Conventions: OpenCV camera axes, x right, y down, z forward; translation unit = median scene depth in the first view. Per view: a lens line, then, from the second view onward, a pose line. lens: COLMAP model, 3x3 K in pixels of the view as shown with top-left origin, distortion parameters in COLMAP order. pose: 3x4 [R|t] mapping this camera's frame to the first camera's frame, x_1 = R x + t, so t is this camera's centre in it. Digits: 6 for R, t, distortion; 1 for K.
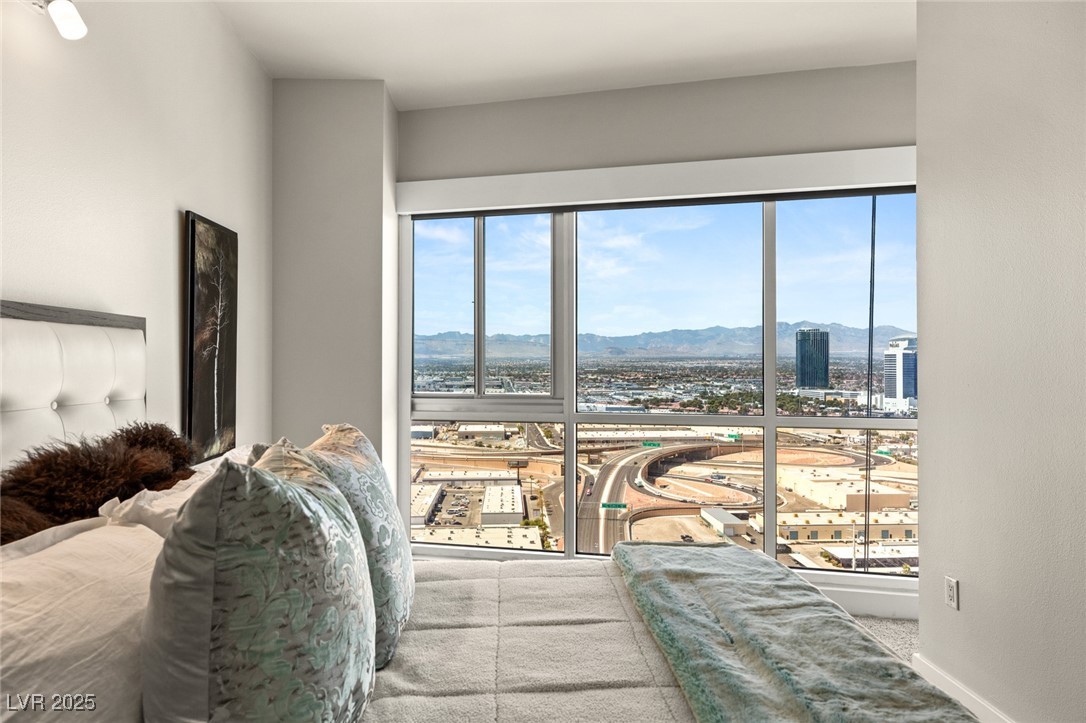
lens RADIAL K [[675.4, 0, 542.1], [0, 675.4, 355.6], [0, 0, 1]] dist [0.008382, 0.000412]
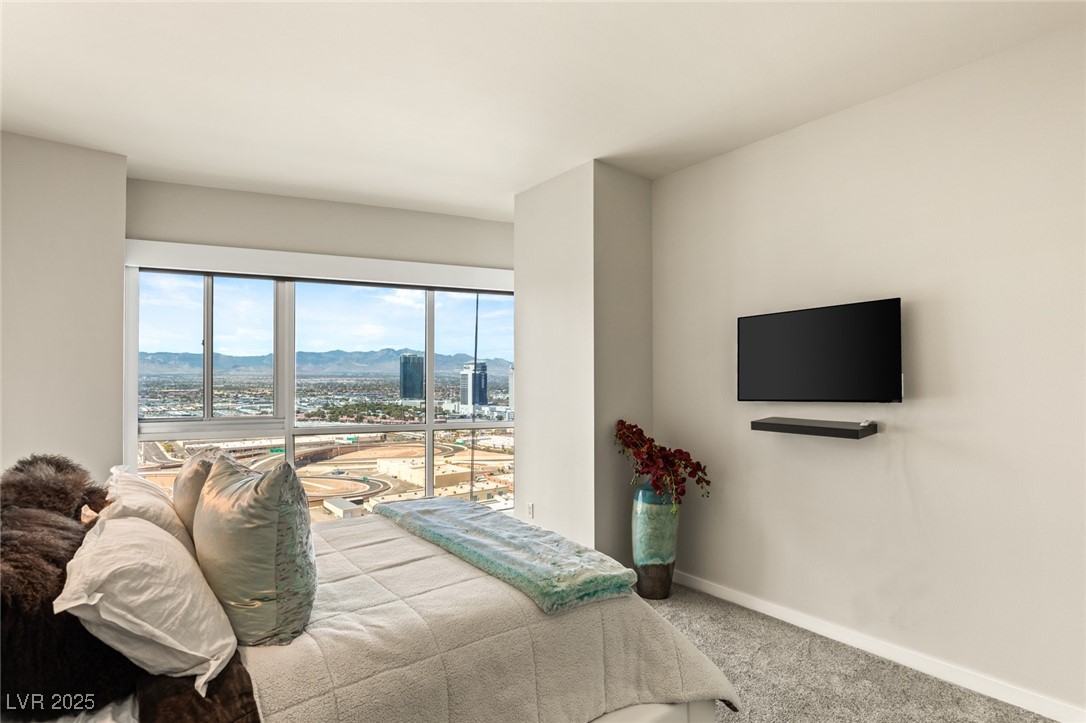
lens RADIAL K [[529.8, 0, 544.9], [0, 529.8, 377.4], [0, 0, 1]] dist [0.000316, 0.000170]
pose [[0.810245, 0.003122, 0.586083, -0.183258], [-0.006601, 0.999971, 0.003800, -0.028090], [-0.586054, -0.006948, 0.810242, -0.184911]]
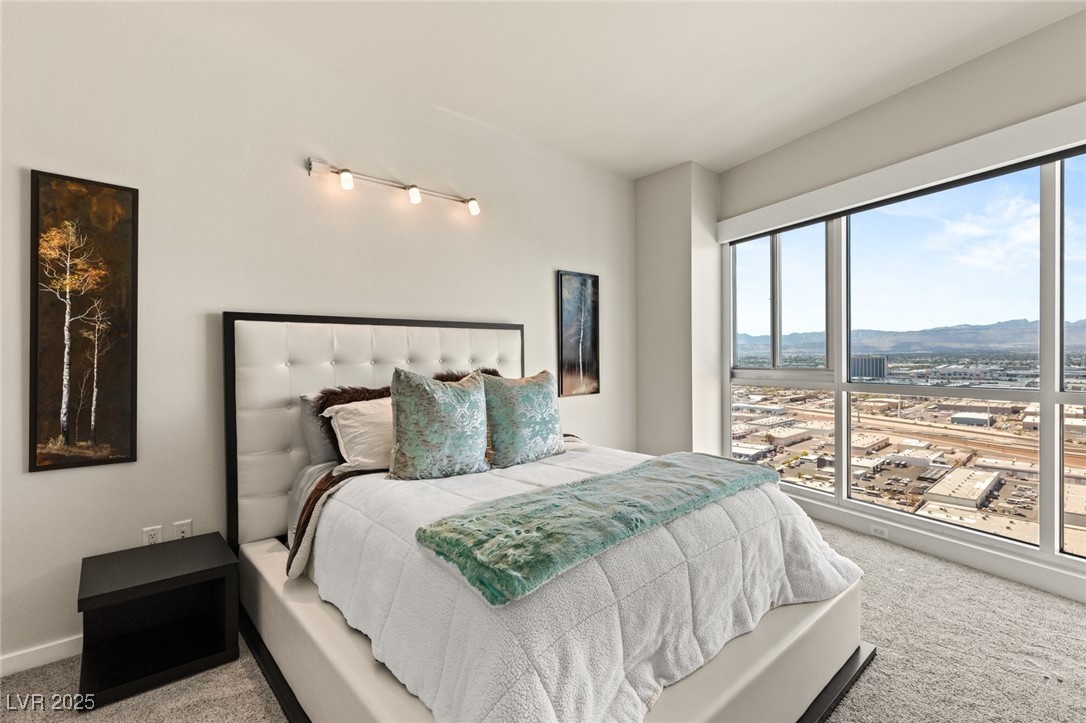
lens RADIAL K [[503.4, 0, 543.0], [0, 503.4, 361.5], [0, 0, 1]] dist [0.010160, -0.000131]
pose [[0.636122, 0.001318, -0.771587, 0.437666], [0.018397, 0.999688, 0.016875, 0.023648], [0.771369, -0.024929, 0.635900, 0.002217]]
